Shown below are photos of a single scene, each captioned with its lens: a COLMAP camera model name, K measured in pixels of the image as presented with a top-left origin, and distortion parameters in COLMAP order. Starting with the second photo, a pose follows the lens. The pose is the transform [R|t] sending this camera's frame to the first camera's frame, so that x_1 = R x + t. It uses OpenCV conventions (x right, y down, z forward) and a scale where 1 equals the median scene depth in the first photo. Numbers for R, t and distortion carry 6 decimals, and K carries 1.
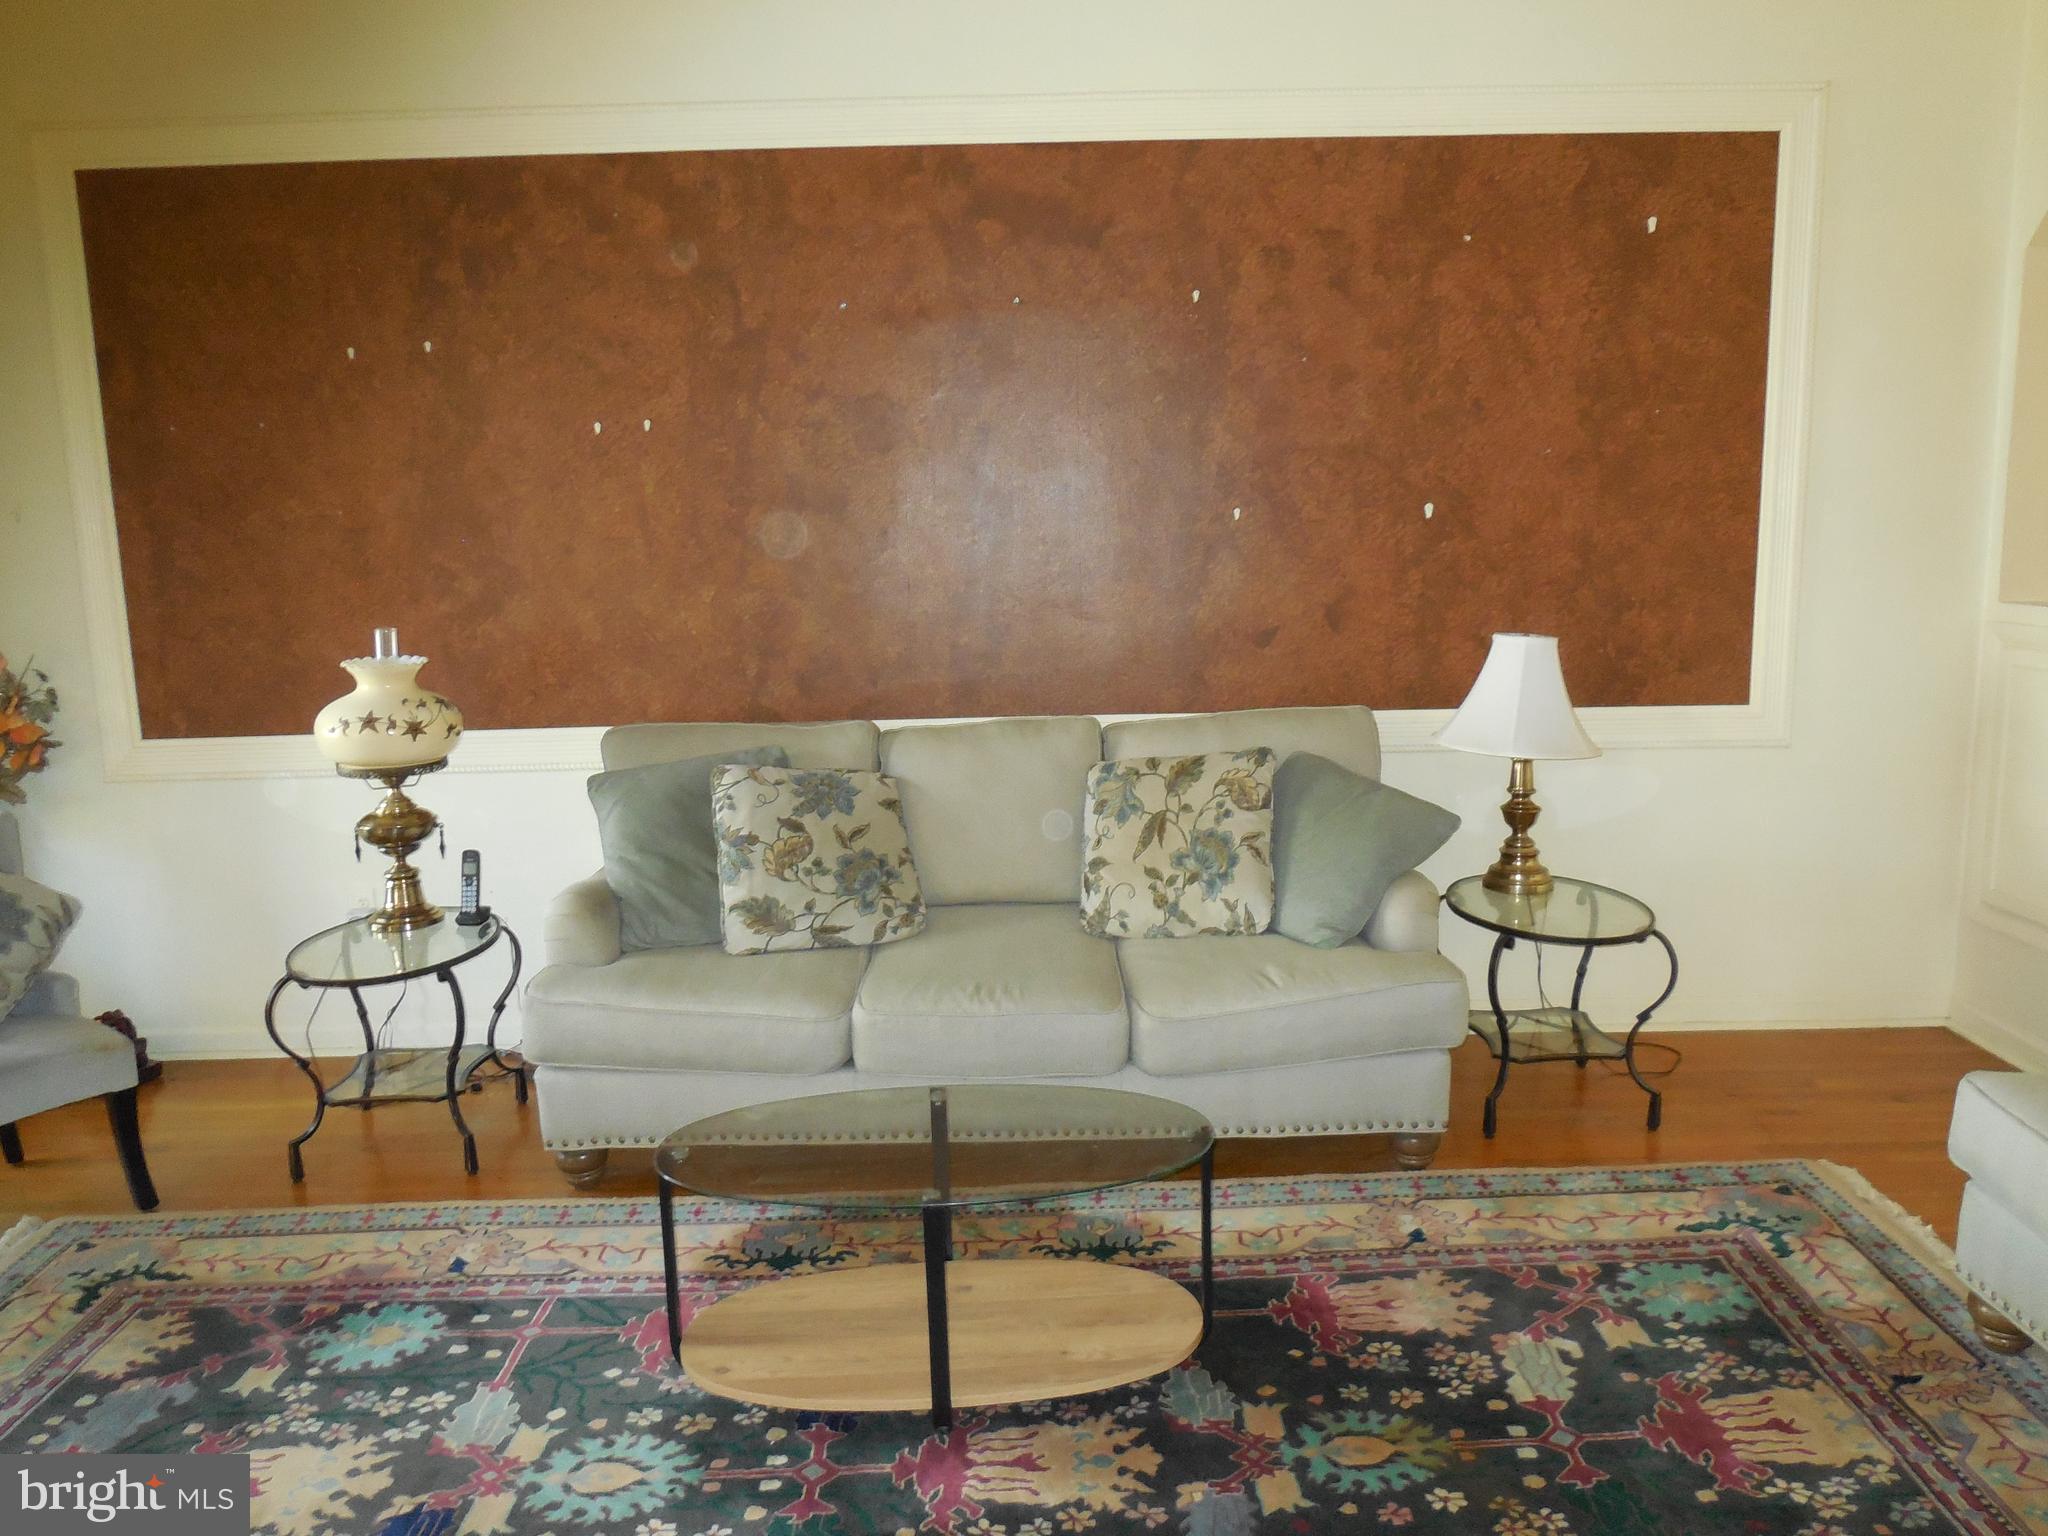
lens RADIAL K [[1529.9, 0, 1024.0], [0, 1529.9, 768.0], [0, 0, 1]] dist [-0.014231, 0.007032]
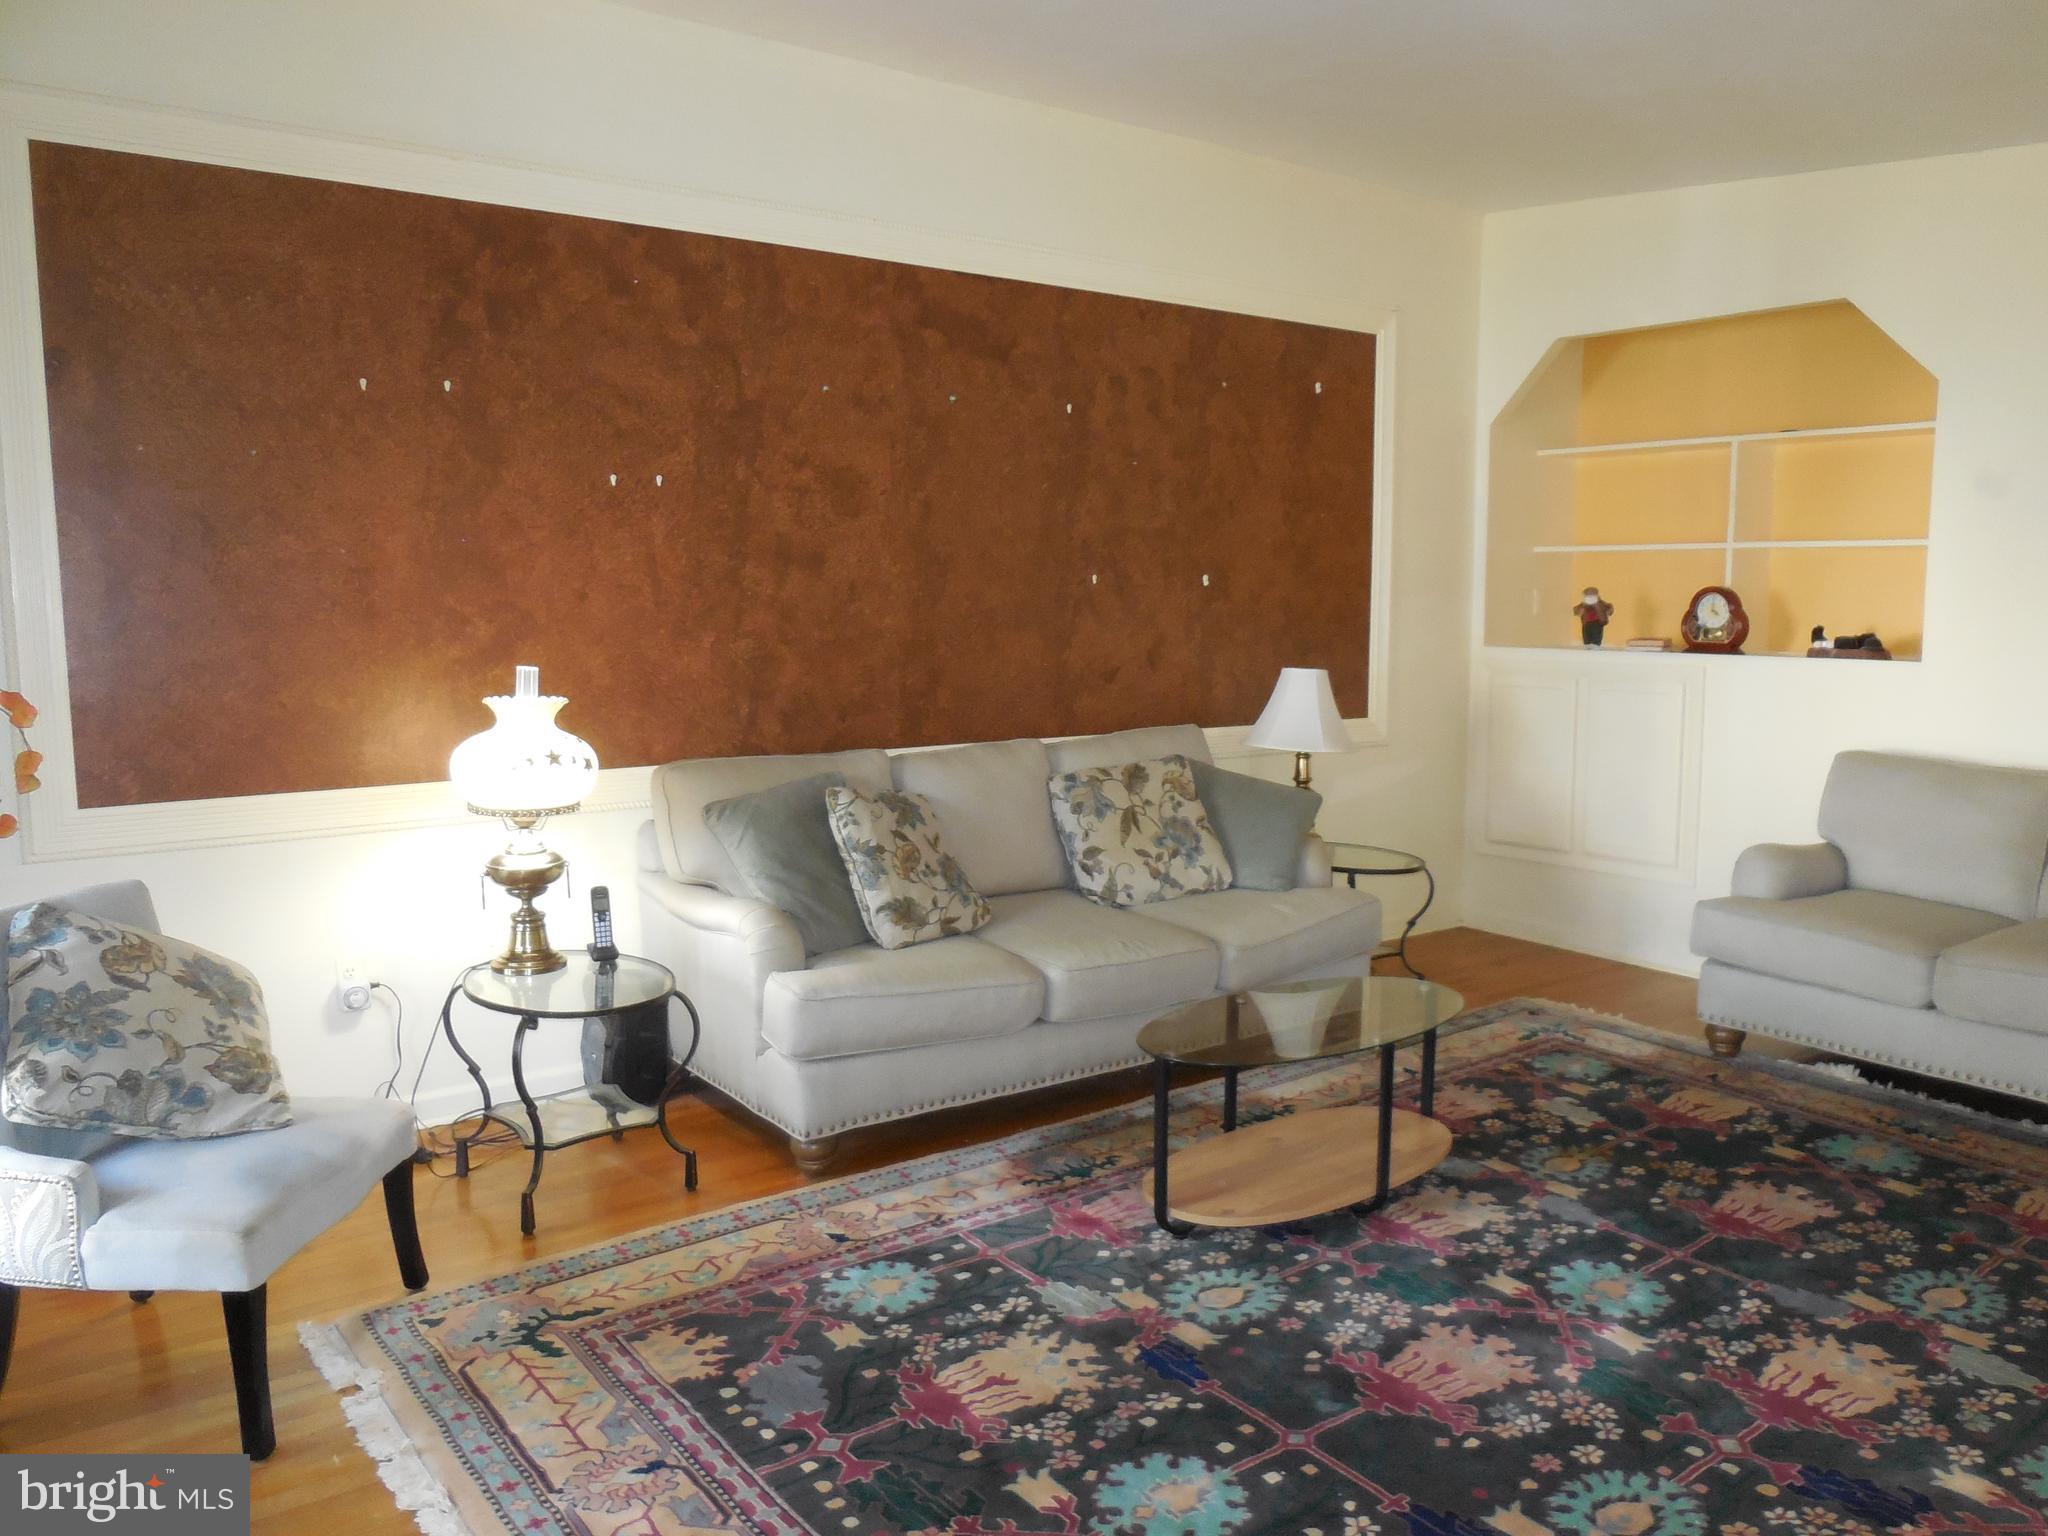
lens RADIAL K [[1532.2, 0, 1024.0], [0, 1532.2, 768.0], [0, 0, 1]] dist [-0.003535, 0.000433]
pose [[0.809995, -0.044813, 0.584722, -0.716724], [0.077031, 0.996567, -0.030331, 0.027573], [-0.581356, 0.069610, 0.810666, 0.007272]]
